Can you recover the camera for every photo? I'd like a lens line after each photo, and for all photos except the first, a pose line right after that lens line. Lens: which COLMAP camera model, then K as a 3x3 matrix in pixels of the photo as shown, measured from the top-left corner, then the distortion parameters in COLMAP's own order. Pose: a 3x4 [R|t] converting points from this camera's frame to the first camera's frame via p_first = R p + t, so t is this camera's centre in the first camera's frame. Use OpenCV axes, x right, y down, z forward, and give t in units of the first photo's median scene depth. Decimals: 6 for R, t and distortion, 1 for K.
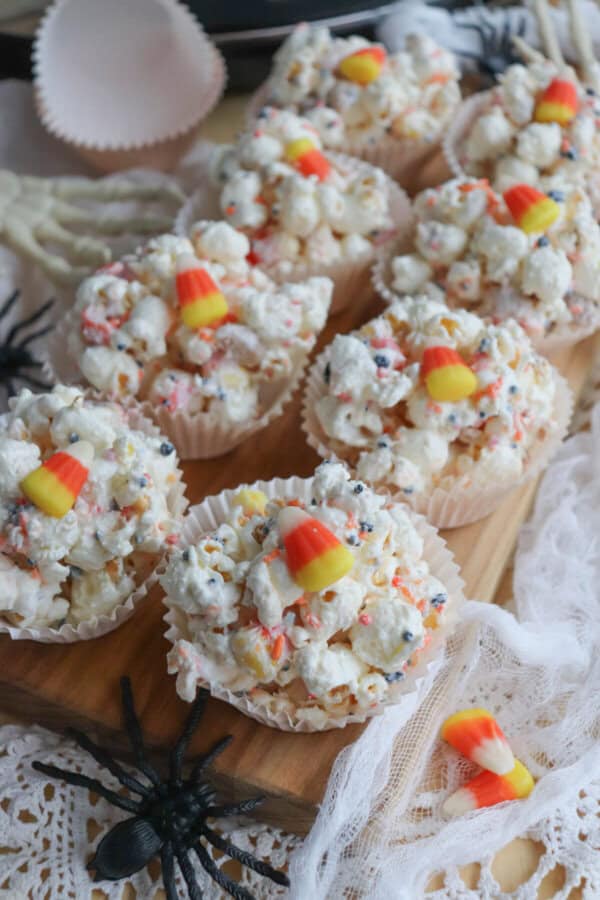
lens RADIAL K [[1274.8, 0, 300.0], [0, 1274.8, 450.0], [0, 0, 1]] dist [-0.004578, -0.008557]
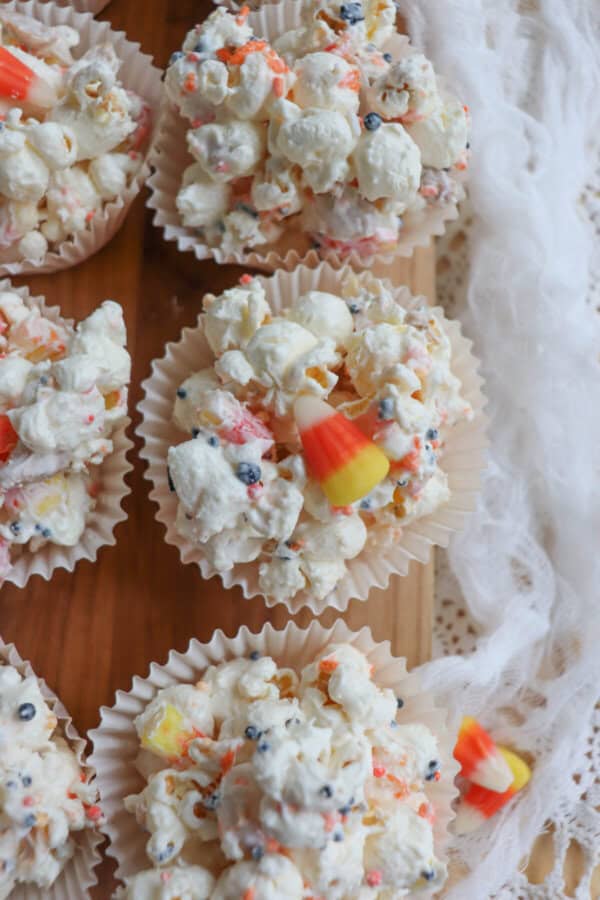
lens RADIAL K [[807.9, 0, 302.4], [0, 807.9, 467.0], [0, 0, 1]] dist [-0.209143, 0.180627]
pose [[0.923764, -0.377242, 0.065941, 0.067737], [0.268302, 0.760386, 0.591462, -0.342378], [-0.273265, -0.528679, 0.803632, 0.689684]]
